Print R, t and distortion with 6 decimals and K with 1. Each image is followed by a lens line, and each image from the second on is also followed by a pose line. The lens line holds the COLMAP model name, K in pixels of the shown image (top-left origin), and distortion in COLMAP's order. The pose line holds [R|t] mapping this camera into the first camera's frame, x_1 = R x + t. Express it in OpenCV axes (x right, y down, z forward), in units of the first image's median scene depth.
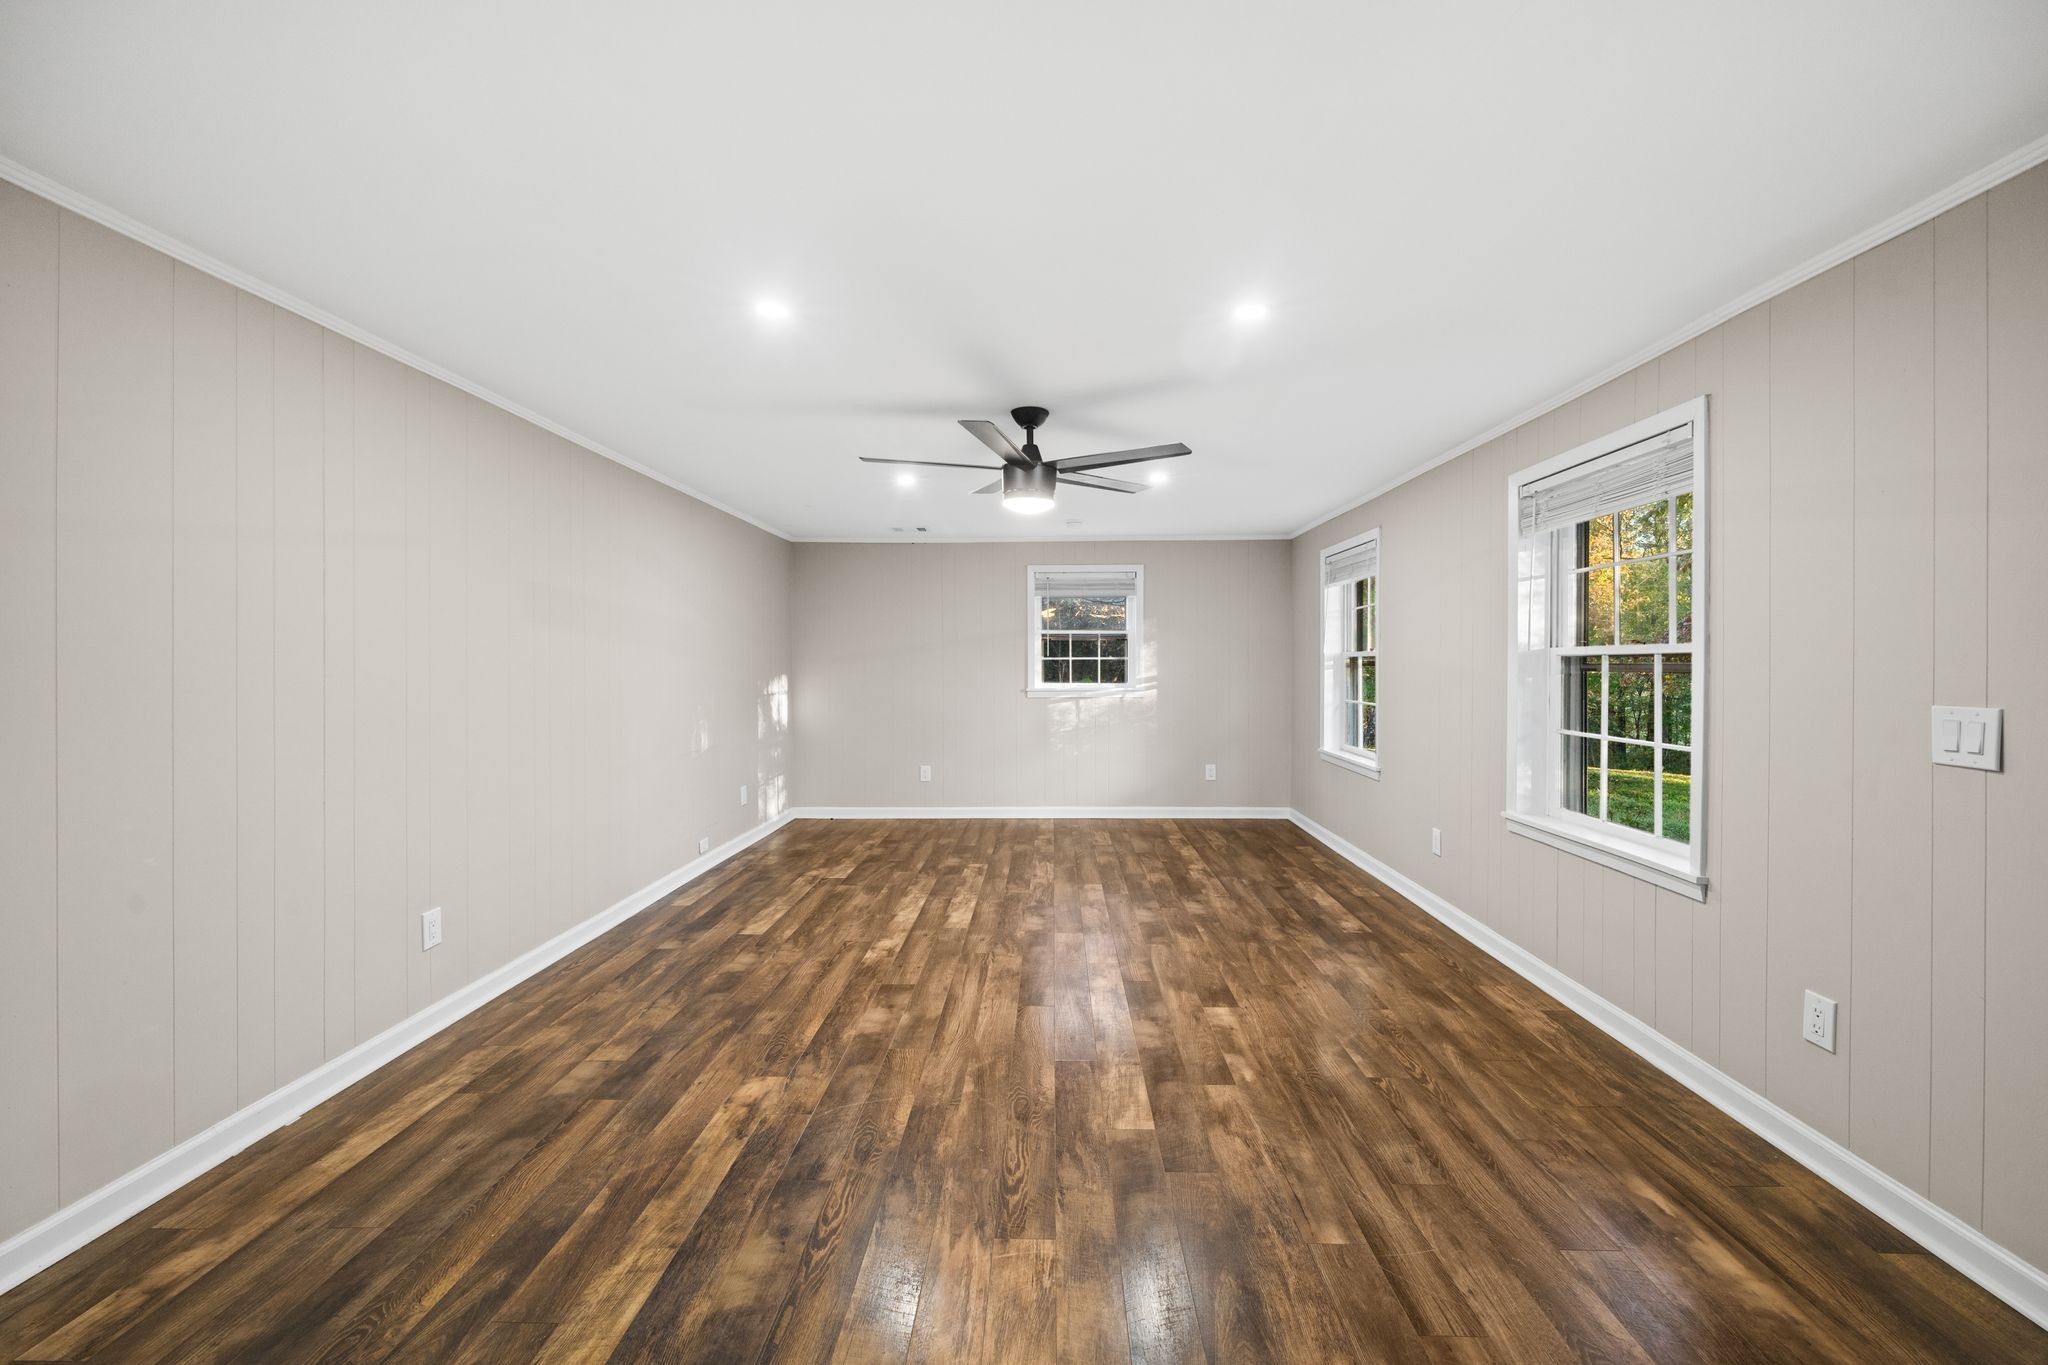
lens RADIAL K [[832.3, 0, 1031.3], [0, 832.3, 675.1], [0, 0, 1]] dist [-0.000469, -0.000381]
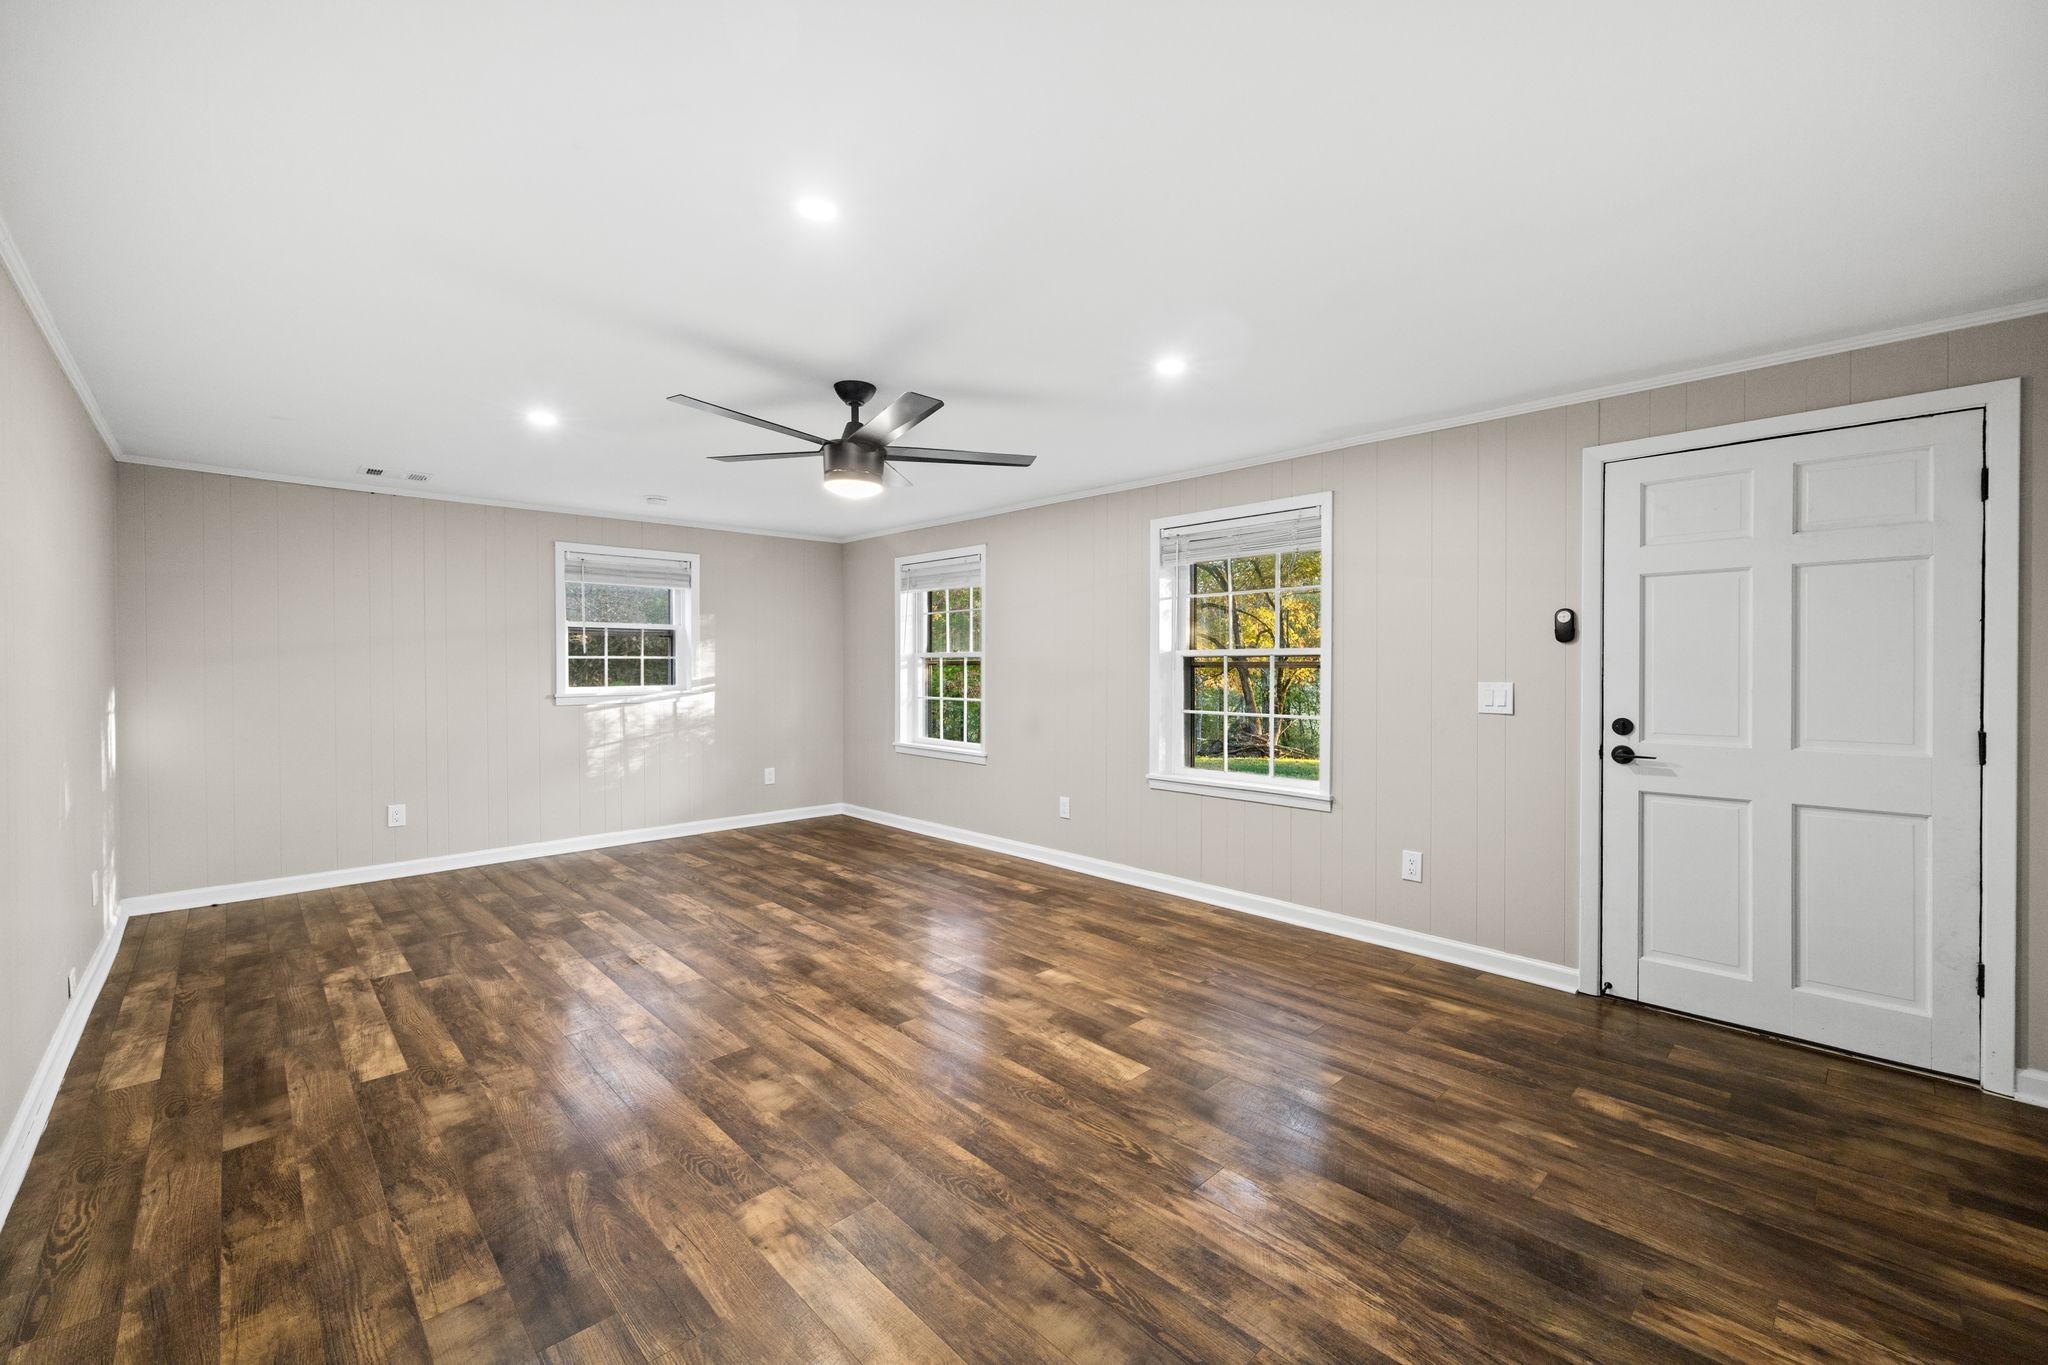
lens RADIAL K [[832.3, 0, 1035.2], [0, 832.3, 673.3], [0, 0, 1]] dist [-0.000469, -0.000381]
pose [[0.698277, -0.005815, 0.715804, -0.523340], [0.010410, 0.999944, -0.002032, 0.005541], [-0.715752, 0.008870, 0.698298, 0.215260]]
